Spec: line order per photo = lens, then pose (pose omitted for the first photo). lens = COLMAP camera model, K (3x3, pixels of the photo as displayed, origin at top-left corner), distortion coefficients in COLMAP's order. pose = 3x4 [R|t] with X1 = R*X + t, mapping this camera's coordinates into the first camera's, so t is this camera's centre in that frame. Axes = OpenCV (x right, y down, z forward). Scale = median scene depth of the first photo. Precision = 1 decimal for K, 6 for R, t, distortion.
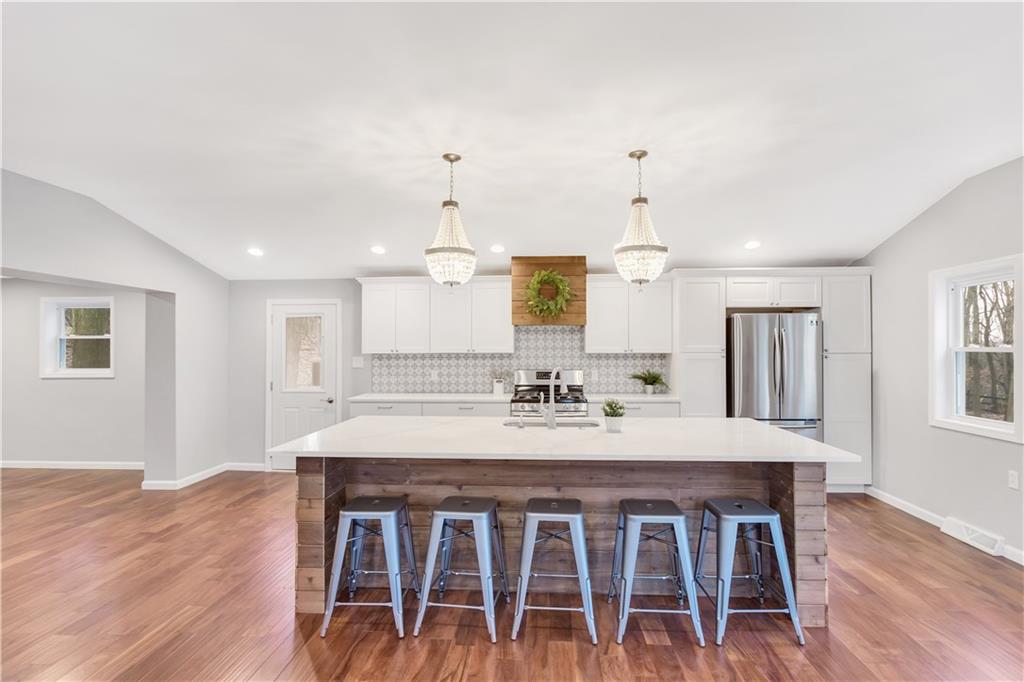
lens RADIAL K [[501.0, 0, 545.3], [0, 501.0, 341.6], [0, 0, 1]] dist [0.000595, 0.000255]
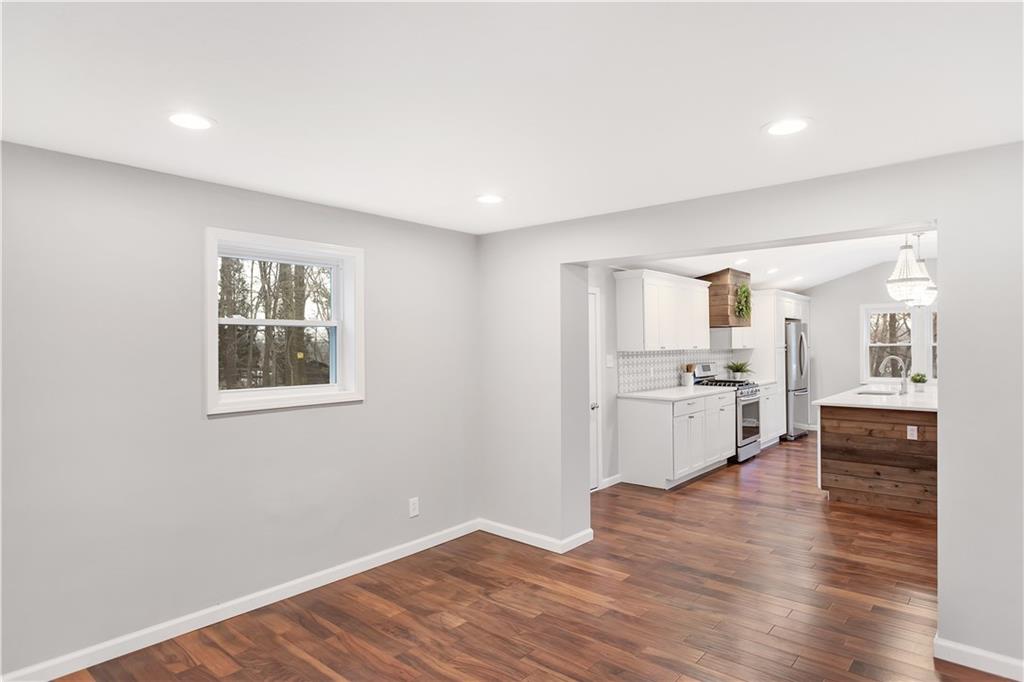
lens RADIAL K [[573.3, 0, 512.0], [0, 573.3, 341.0], [0, 0, 1]] dist [0.000759, 0.000323]
pose [[0.617962, 0.004224, 0.786197, -1.380672], [-0.004275, 0.999989, -0.002012, 0.009002], [-0.786197, -0.002118, 0.617973, 0.545032]]
